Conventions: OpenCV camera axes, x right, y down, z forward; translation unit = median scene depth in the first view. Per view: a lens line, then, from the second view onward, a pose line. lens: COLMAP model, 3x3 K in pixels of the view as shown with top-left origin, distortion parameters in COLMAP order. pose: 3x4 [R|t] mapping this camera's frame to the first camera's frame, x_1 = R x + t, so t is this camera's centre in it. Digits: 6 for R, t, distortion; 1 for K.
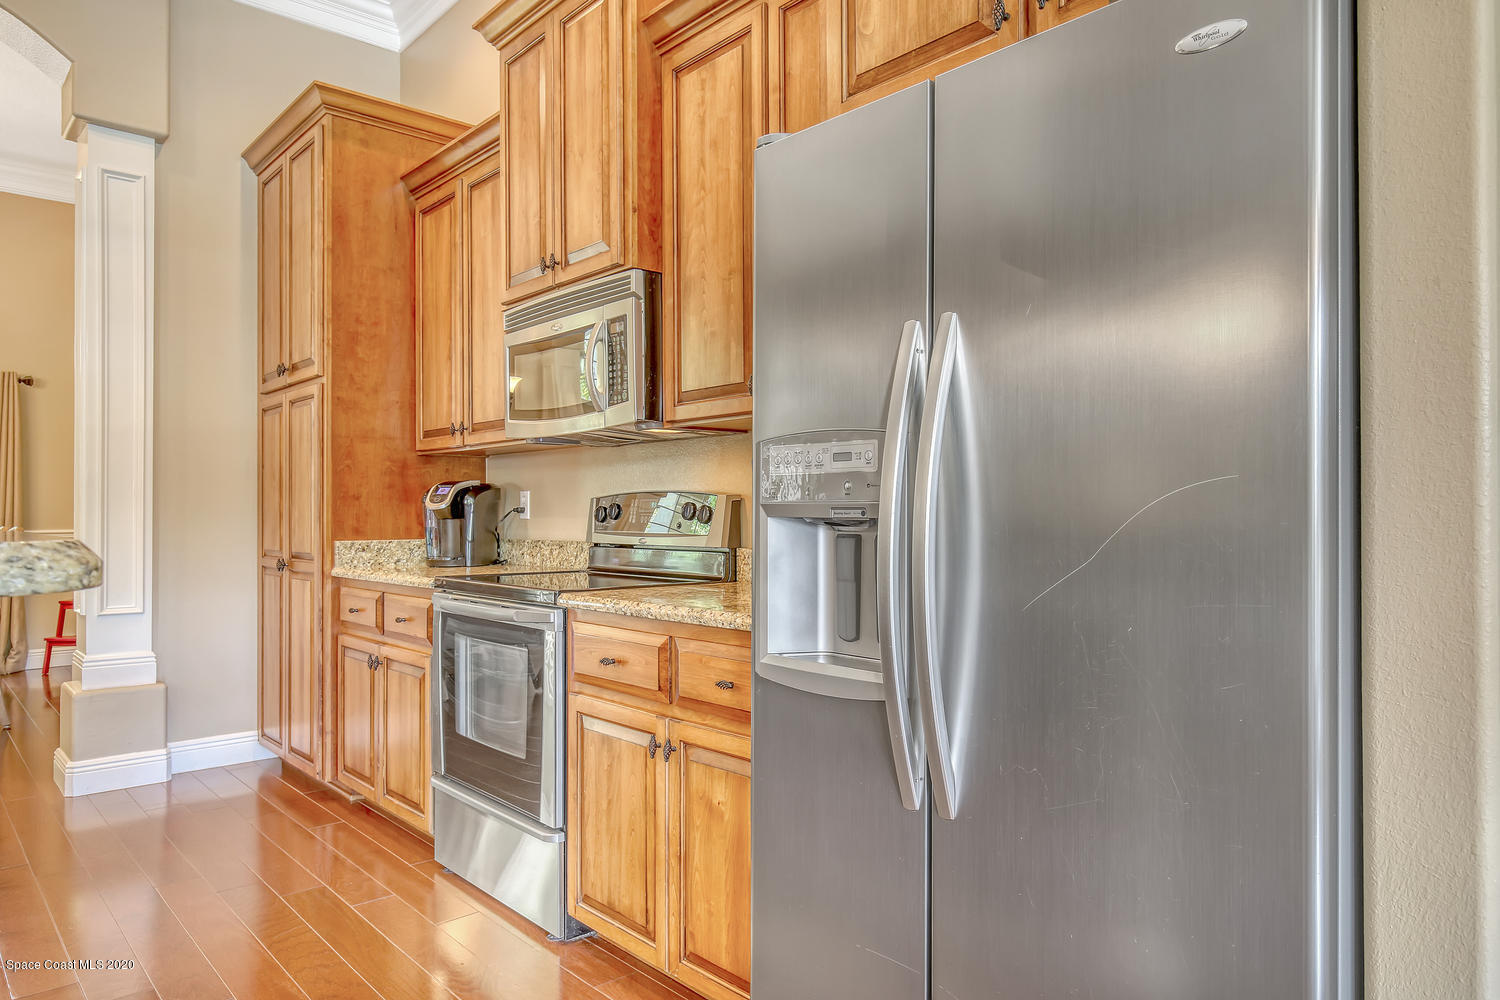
lens RADIAL K [[970.9, 0, 777.0], [0, 970.9, 506.9], [0, 0, 1]] dist [-0.001979, 0.000725]
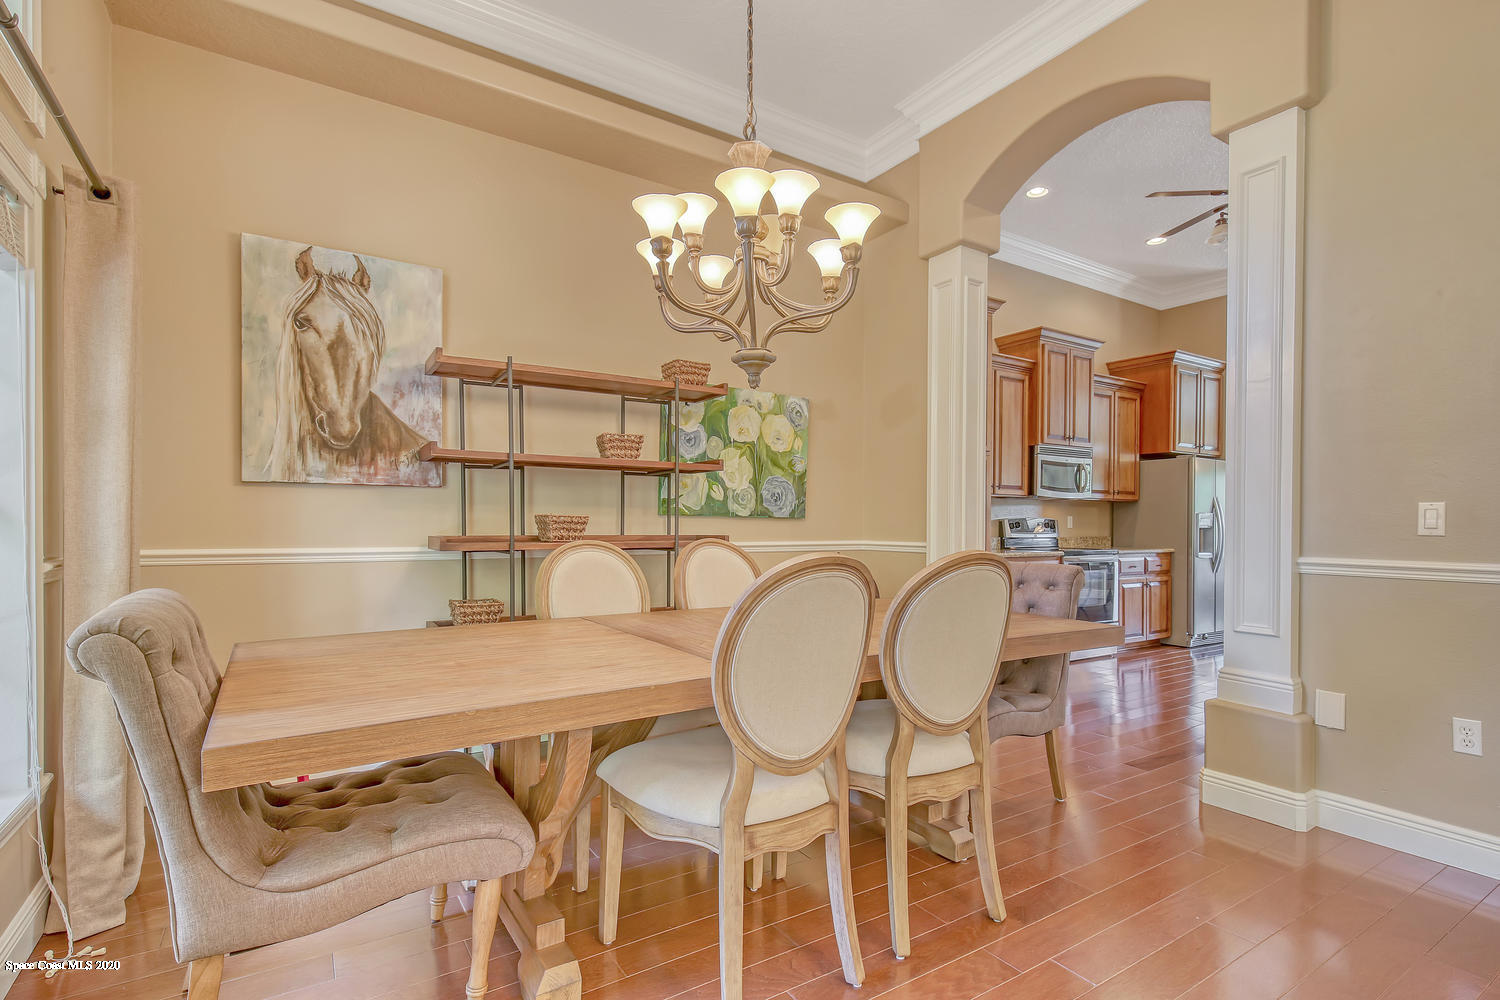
lens RADIAL K [[724.9, 0, 751.0], [0, 724.9, 509.4], [0, 0, 1]] dist [0.000186, -0.000334]
pose [[0.153609, 0.019421, 0.987941, -2.669735], [-0.015678, 0.999729, -0.017215, 0.009930], [-0.988007, -0.012845, 0.153872, 1.724024]]
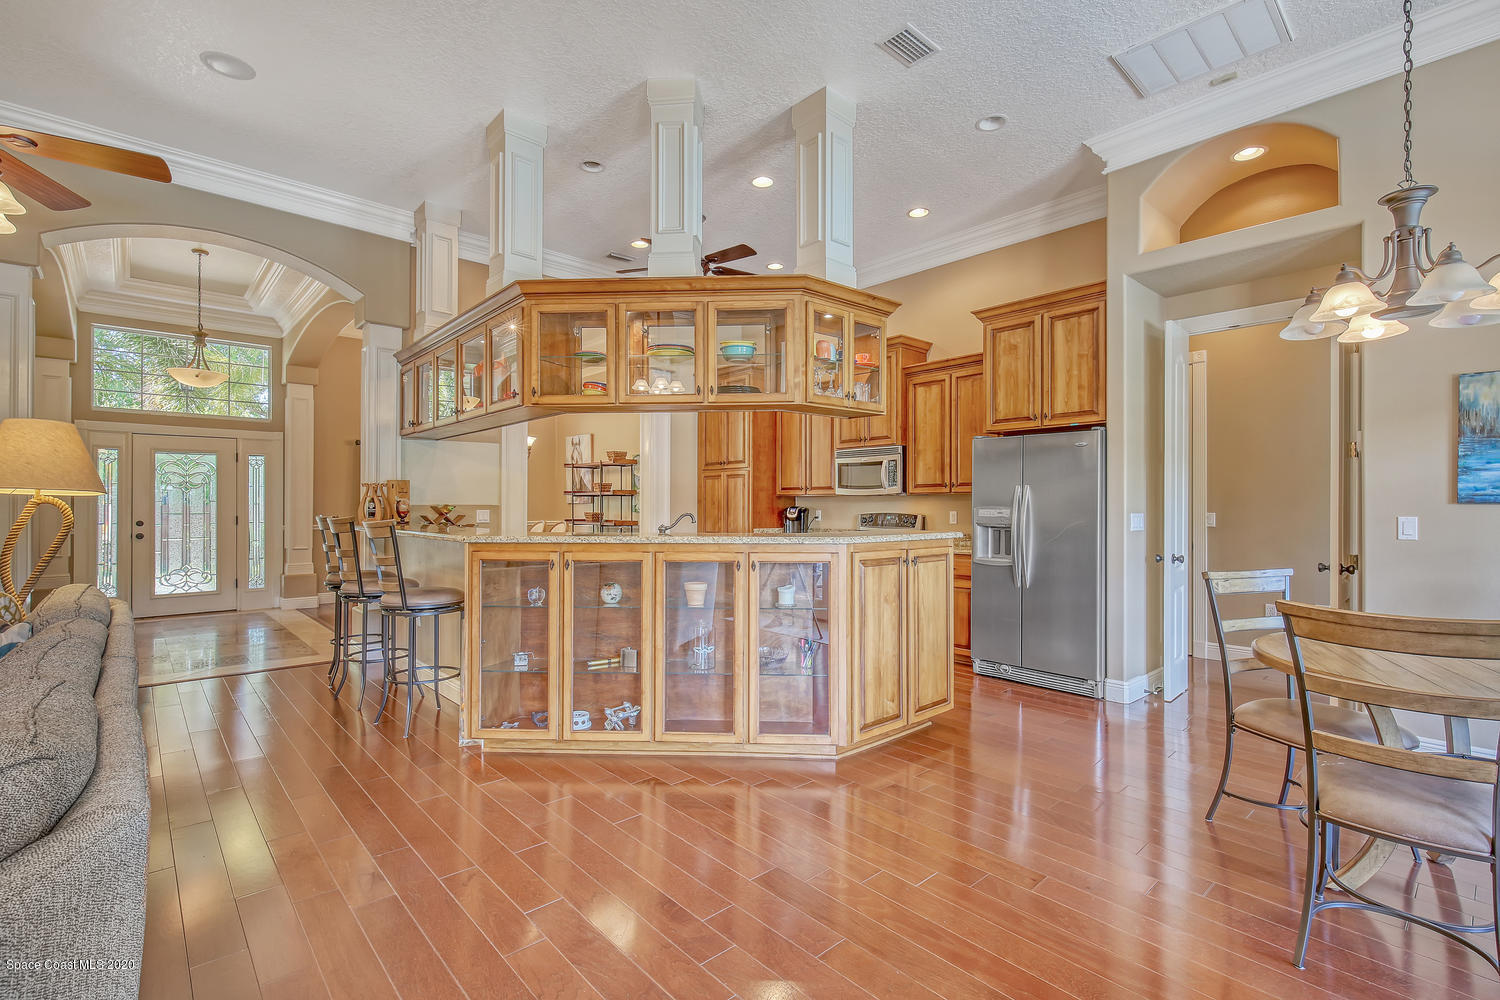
lens RADIAL K [[702.5, 0, 754.5], [0, 702.5, 504.1], [0, 0, 1]] dist [-0.023713, 0.000029]
pose [[0.999995, 0.000470, -0.003252, -0.621184], [-0.000449, 0.999979, 0.006439, -0.065626], [0.003255, -0.006438, 0.999974, -1.325958]]
